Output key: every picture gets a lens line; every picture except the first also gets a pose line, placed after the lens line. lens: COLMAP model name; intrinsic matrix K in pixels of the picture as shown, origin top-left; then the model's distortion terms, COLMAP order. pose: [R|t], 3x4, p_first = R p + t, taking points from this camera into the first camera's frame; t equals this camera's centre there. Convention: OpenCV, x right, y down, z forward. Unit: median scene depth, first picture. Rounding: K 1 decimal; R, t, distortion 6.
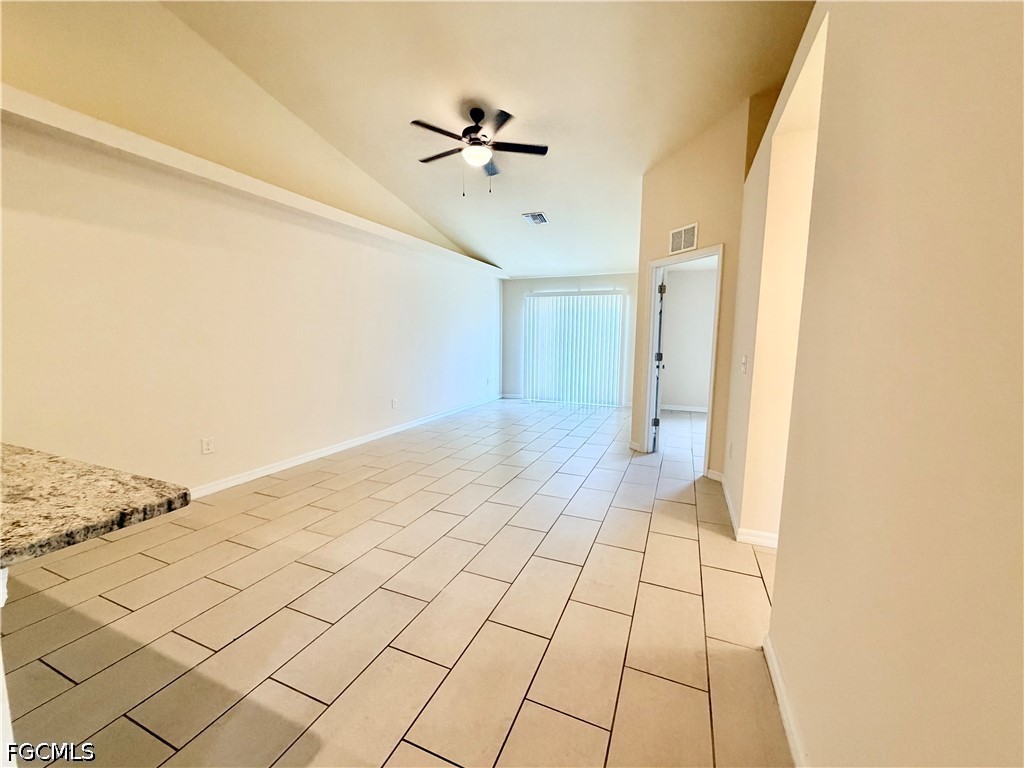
lens RADIAL K [[405.8, 0, 511.6], [0, 405.8, 387.3], [0, 0, 1]] dist [-0.001004, -0.000212]
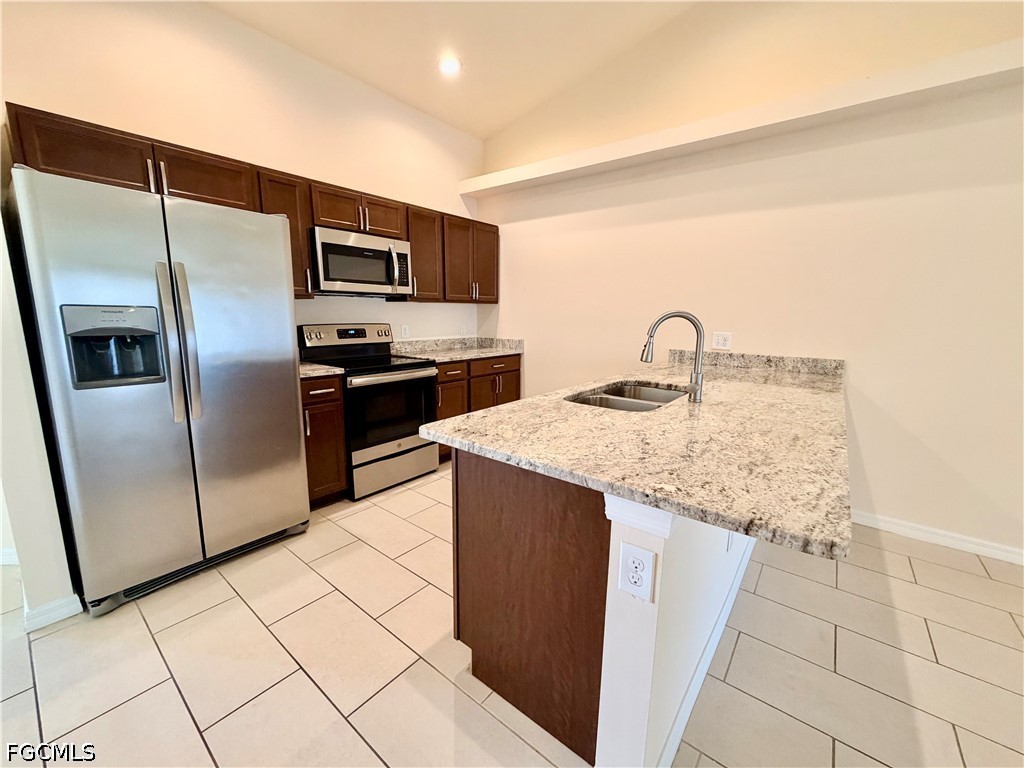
lens RADIAL K [[408.6, 0, 508.8], [0, 408.6, 384.3], [0, 0, 1]] dist [-0.000662, -0.000109]
pose [[-0.272171, 0.151391, -0.950265, -0.000718], [-0.134103, 0.971941, 0.193254, -0.015299], [0.952858, 0.180032, -0.244233, 0.119548]]
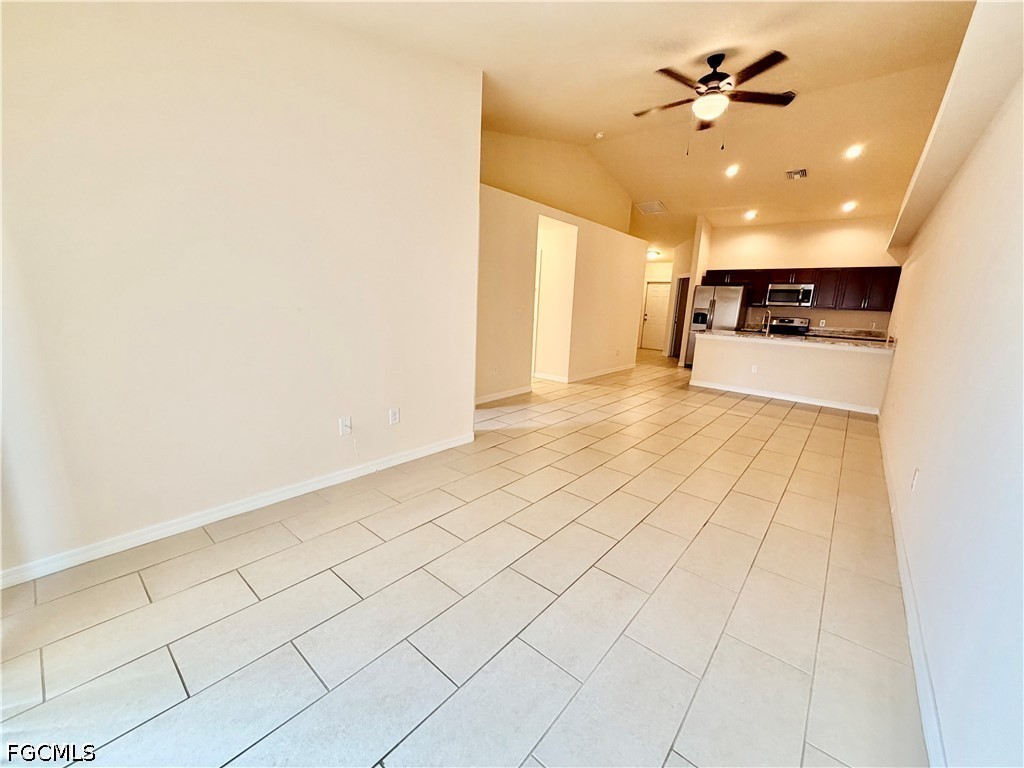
lens RADIAL K [[408.8, 0, 512.0], [0, 408.8, 386.5], [0, 0, 1]] dist [0.000959, 0.000114]
pose [[-0.952787, -0.107319, 0.284042, 0.003797], [-0.010730, 0.946772, 0.321725, -0.243442], [-0.303450, 0.303487, -0.903224, 1.916562]]
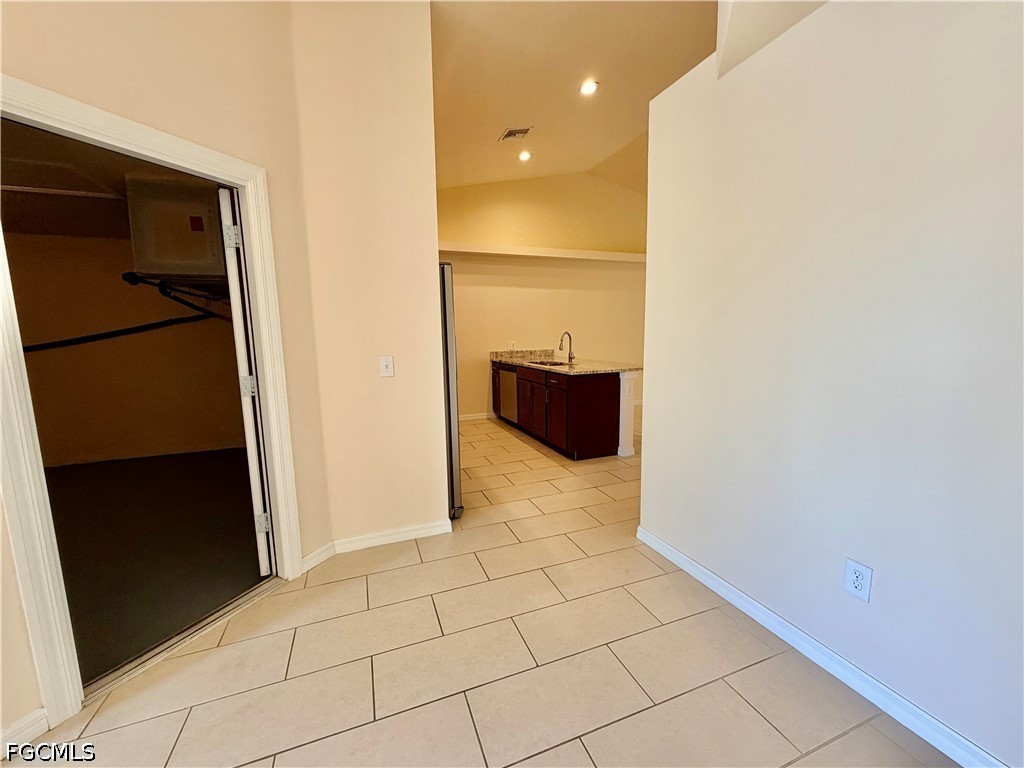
lens RADIAL K [[408.8, 0, 512.0], [0, 408.8, 386.5], [0, 0, 1]] dist [0.000959, 0.000114]
pose [[0.690675, 0.071343, -0.719637, 0.300727], [-0.063029, 0.997274, 0.038375, 0.090989], [0.720413, 0.018853, 0.693289, -0.748417]]
